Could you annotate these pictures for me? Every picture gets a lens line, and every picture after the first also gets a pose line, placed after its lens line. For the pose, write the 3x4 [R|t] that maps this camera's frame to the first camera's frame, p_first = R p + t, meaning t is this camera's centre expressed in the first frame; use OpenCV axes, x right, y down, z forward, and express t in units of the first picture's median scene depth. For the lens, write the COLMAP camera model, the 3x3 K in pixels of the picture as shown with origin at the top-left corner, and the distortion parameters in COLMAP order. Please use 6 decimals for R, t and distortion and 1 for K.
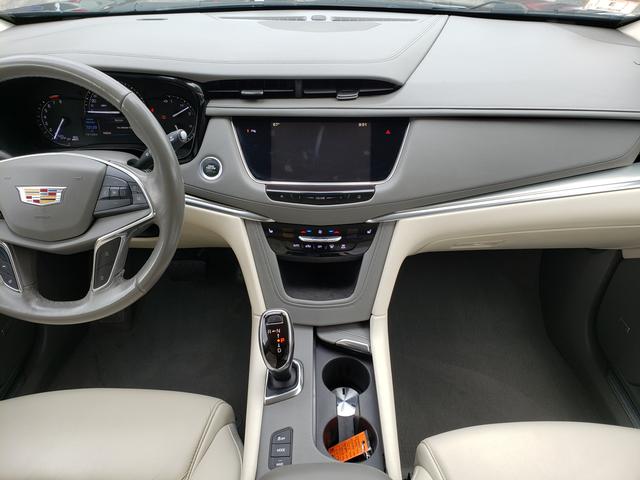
lens RADIAL K [[482.5, 0, 321.0], [0, 482.5, 253.2], [0, 0, 1]] dist [0.005100, -0.002180]
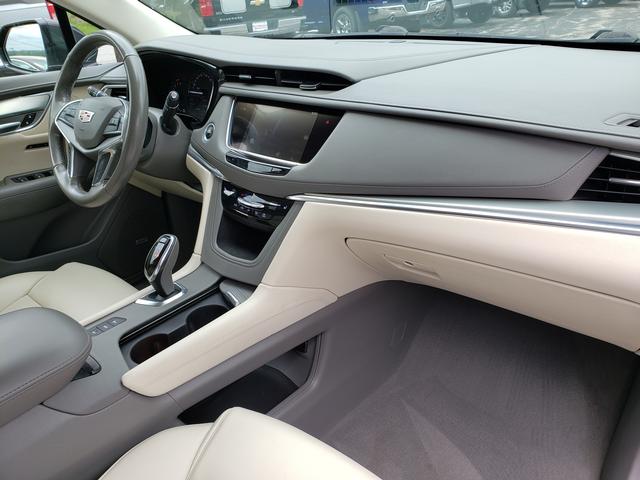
lens RADIAL K [[497.9, 0, 320.0], [0, 497.9, 240.0], [0, 0, 1]] dist [-0.008296, -0.003700]
pose [[0.751640, 0.251892, -0.609580, 0.862426], [-0.352739, 0.934448, -0.048809, 0.051337], [0.557326, 0.251710, 0.791220, 0.192373]]
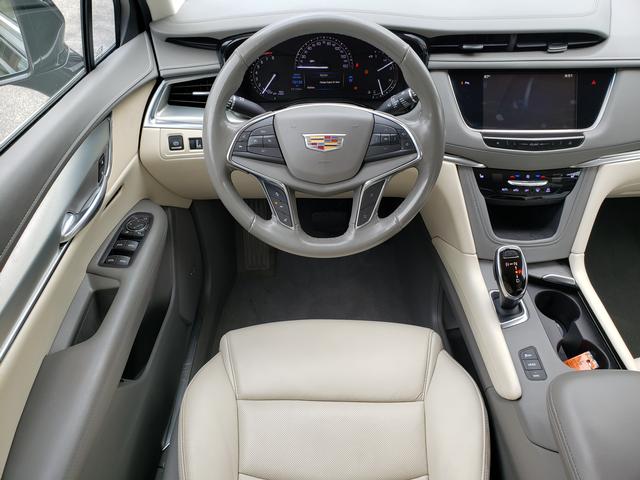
lens RADIAL K [[497.9, 0, 320.0], [0, 497.9, 240.0], [0, 0, 1]] dist [-0.008296, -0.003700]
pose [[0.999426, -0.004217, -0.033623, -0.434953], [0.005900, 0.998725, 0.050140, 0.039947], [0.033369, -0.050310, 0.998176, -0.137840]]
